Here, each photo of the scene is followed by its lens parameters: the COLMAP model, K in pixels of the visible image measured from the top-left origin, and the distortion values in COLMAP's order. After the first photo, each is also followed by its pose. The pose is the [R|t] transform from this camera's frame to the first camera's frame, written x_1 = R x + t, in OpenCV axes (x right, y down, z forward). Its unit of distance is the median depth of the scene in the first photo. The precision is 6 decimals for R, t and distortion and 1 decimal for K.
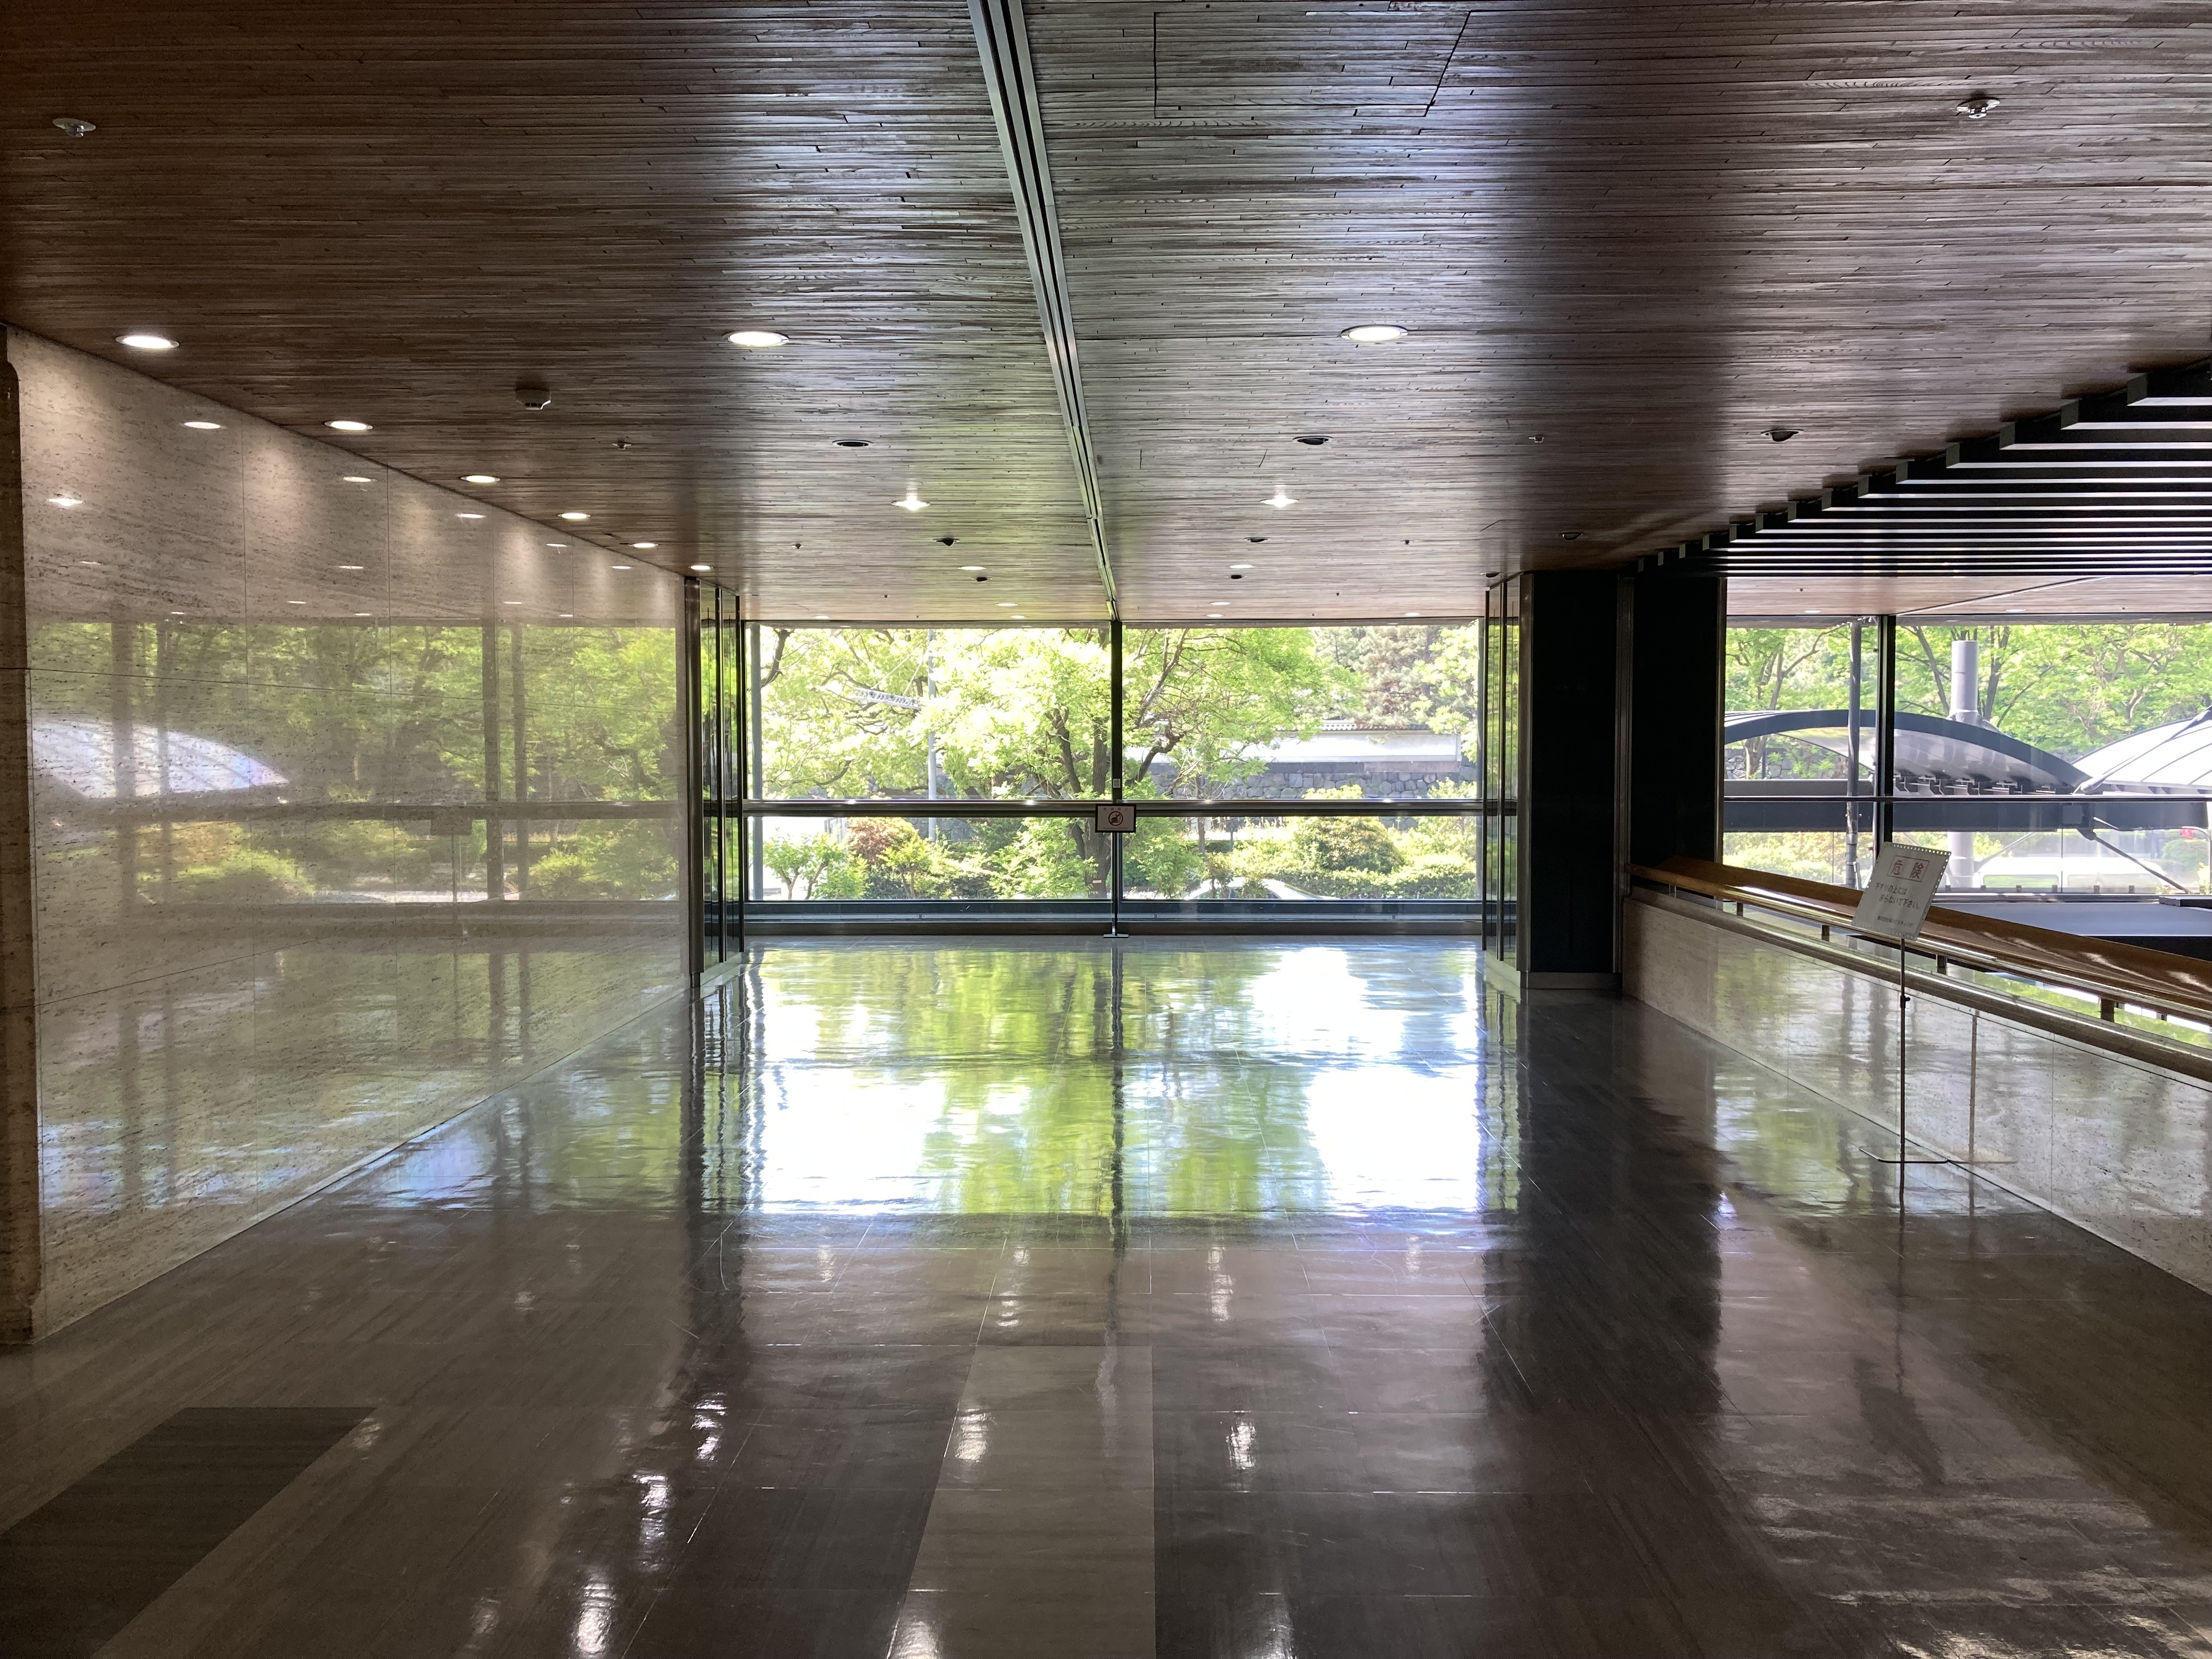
lens RADIAL K [[1806.6, 0, 1105.1], [0, 1806.6, 827.9], [0, 0, 1]] dist [0.022584, -0.010600]
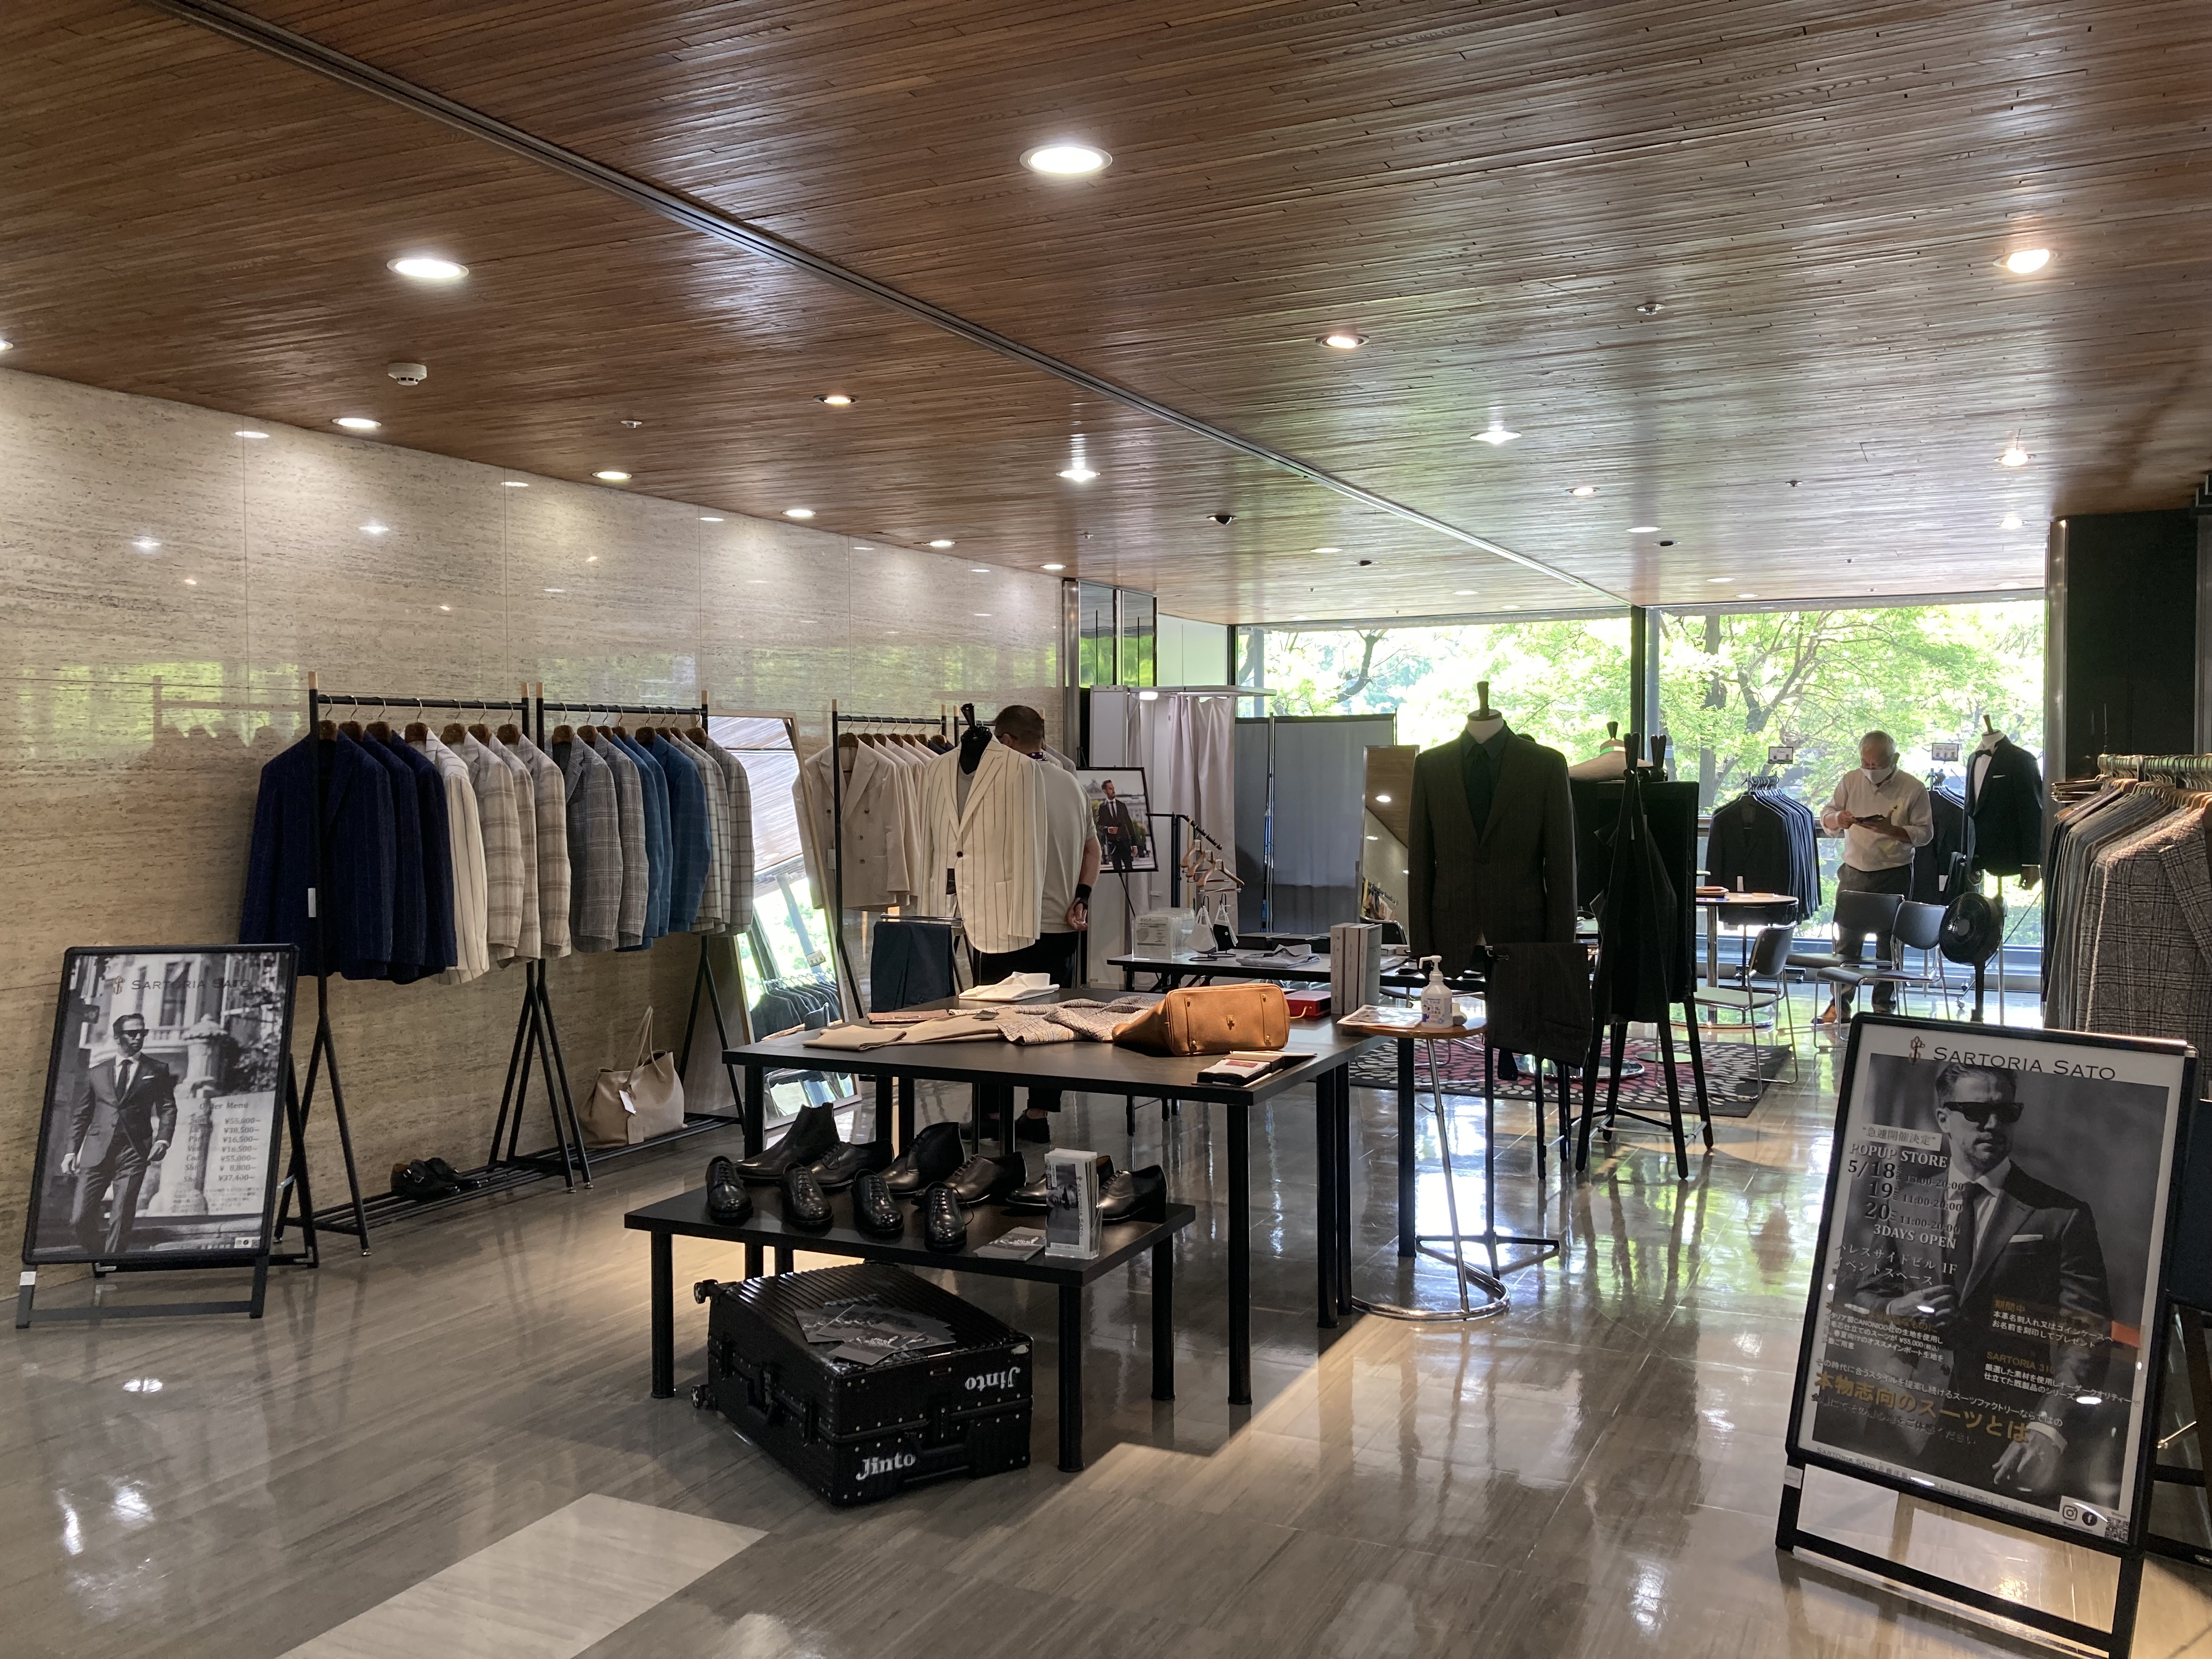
lens RADIAL K [[1806.6, 0, 1103.3], [0, 1806.6, 824.2], [0, 0, 1]] dist [0.022584, -0.010600]
pose [[0.906974, 0.012340, -0.421006, 0.187630], [-0.016195, 0.999853, -0.005583, -0.003358], [0.420875, 0.011882, 0.907041, 0.147702]]
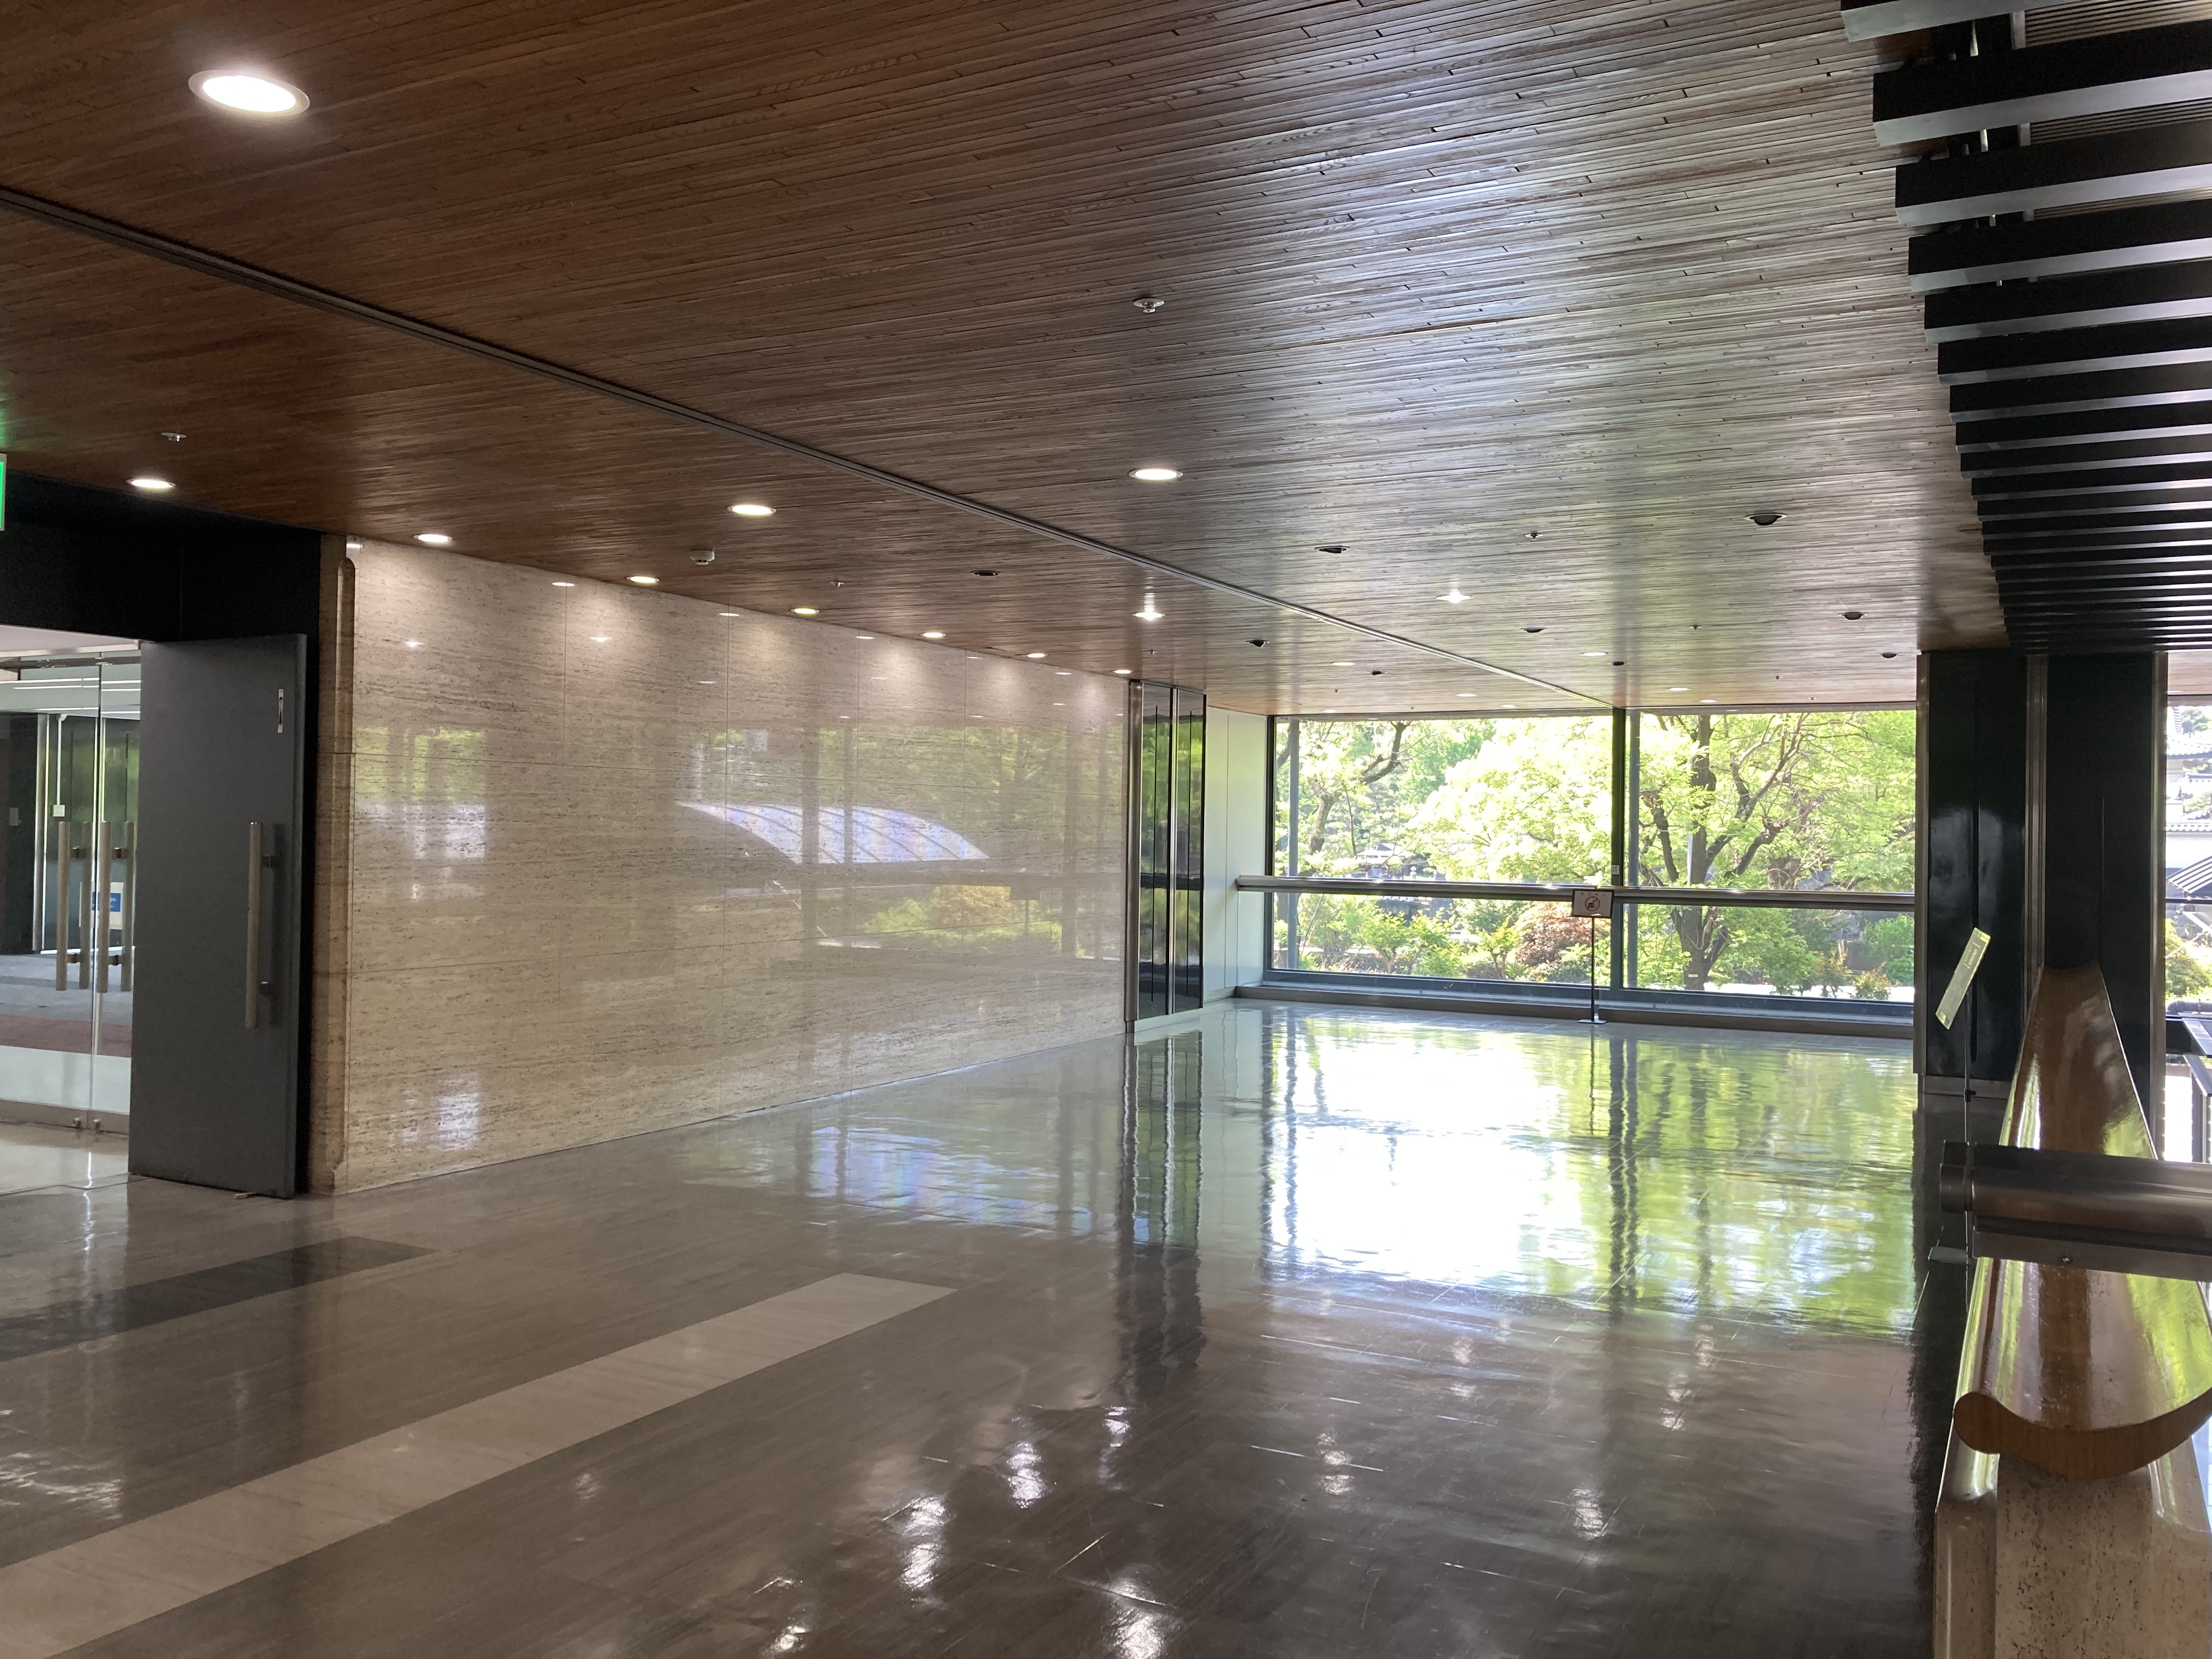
lens RADIAL K [[1806.6, 0, 1106.1], [0, 1806.6, 824.7], [0, 0, 1]] dist [0.022584, -0.010600]
pose [[0.895853, 0.012506, -0.444174, 0.267577], [-0.036198, 0.998336, -0.044898, 0.007579], [0.442873, 0.056301, 0.894815, -0.036361]]
